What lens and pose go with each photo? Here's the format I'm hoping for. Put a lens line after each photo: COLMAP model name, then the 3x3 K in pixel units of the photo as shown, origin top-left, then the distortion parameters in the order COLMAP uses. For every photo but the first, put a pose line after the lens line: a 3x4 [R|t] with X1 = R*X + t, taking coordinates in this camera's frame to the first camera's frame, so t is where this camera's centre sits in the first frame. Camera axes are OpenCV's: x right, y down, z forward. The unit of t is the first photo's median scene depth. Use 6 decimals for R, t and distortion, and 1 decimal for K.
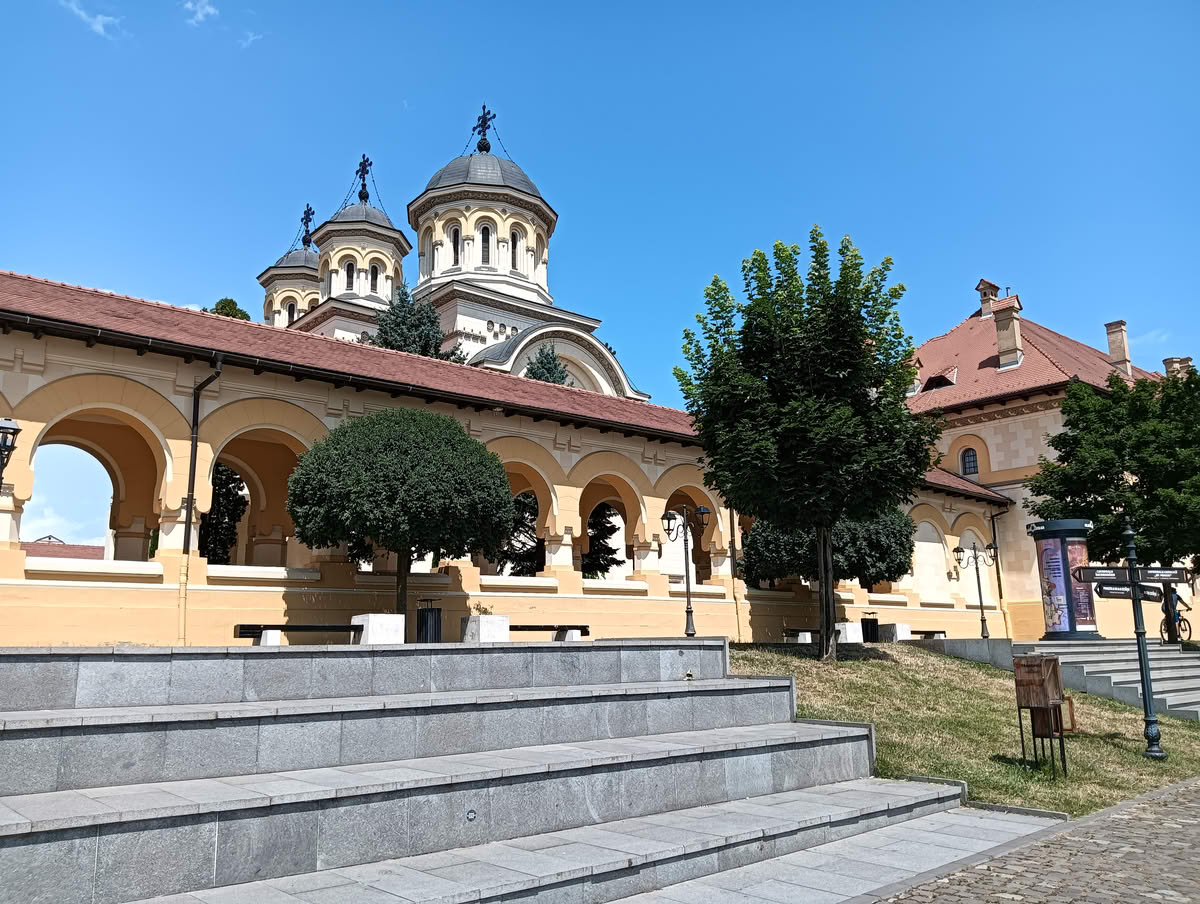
lens RADIAL K [[945.7, 0, 600.0], [0, 945.7, 452.0], [0, 0, 1]] dist [-0.010407, 0.006594]
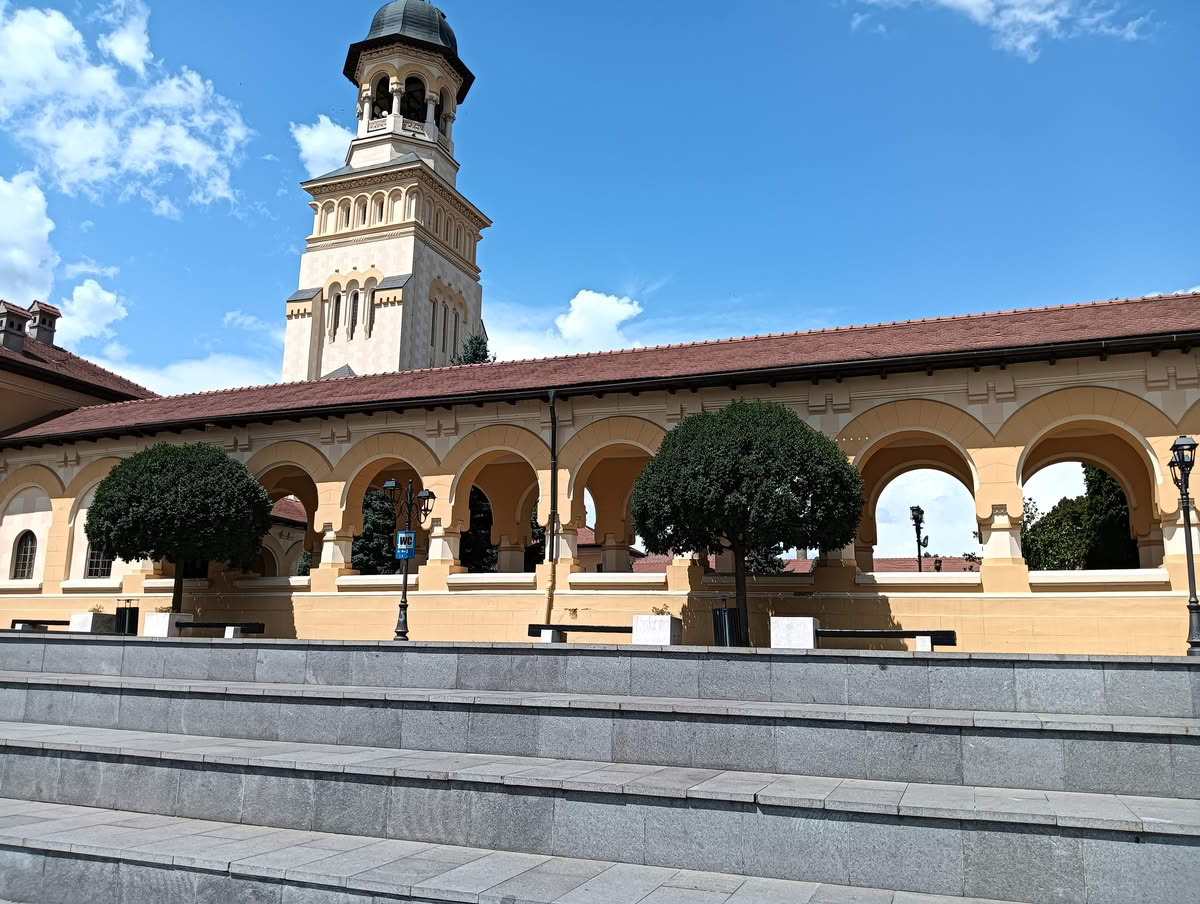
lens RADIAL K [[934.9, 0, 638.7], [0, 934.9, 501.7], [0, 0, 1]] dist [0.075299, -0.177239]
pose [[0.511764, -0.108182, -0.852288, 0.531646], [0.142645, 0.988970, -0.039879, 0.080056], [0.847201, -0.101166, 0.521551, 0.431503]]
